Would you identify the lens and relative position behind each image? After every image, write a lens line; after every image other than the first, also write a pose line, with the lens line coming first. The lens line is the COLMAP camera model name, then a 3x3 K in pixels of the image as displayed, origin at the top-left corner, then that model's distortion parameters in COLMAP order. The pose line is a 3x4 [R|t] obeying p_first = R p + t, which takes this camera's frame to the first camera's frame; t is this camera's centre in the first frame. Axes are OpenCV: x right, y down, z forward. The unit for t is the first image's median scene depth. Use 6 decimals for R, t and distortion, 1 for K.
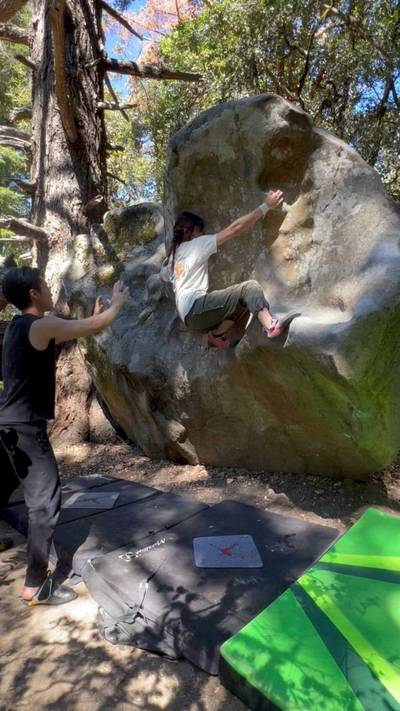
lens RADIAL K [[382.0, 0, 203.0], [0, 382.0, 353.9], [0, 0, 1]] dist [-0.000271, -0.000162]
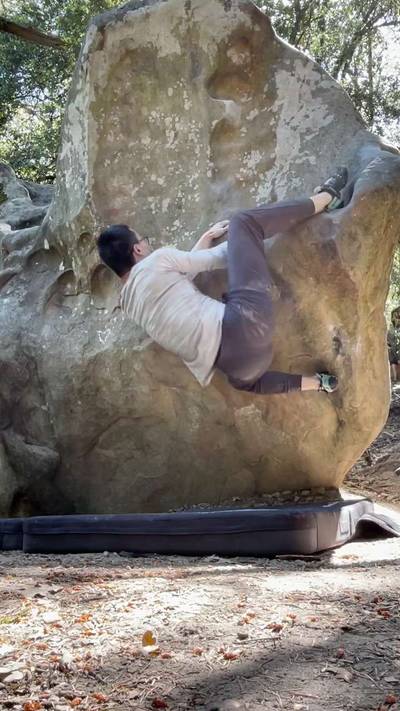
lens RADIAL K [[595.8, 0, 207.7], [0, 595.8, 357.6], [0, 0, 1]] dist [0.004218, 0.002228]
pose [[0.932583, 0.079176, 0.352166, -0.239955], [0.016589, 0.965214, -0.260935, 0.409476], [-0.360575, 0.249186, 0.898828, 0.014706]]
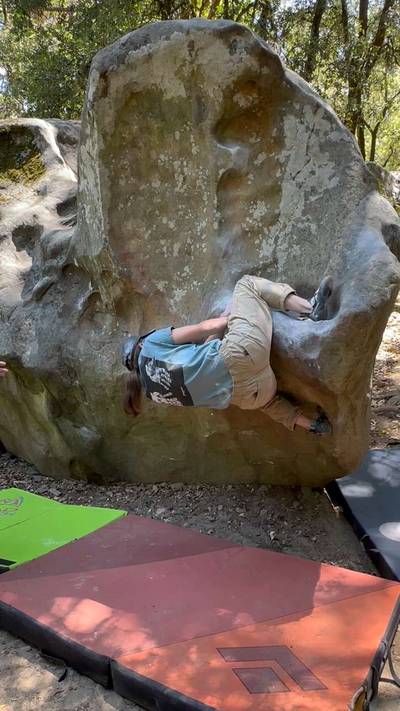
lens RADIAL K [[514.5, 0, 202.4], [0, 514.5, 358.1], [0, 0, 1]] dist [-0.001850, -0.001756]
pose [[0.967397, -0.020119, 0.252464, -0.148574], [-0.000866, 0.996571, 0.082736, -0.068959], [-0.253263, -0.080257, 0.964063, -0.051176]]
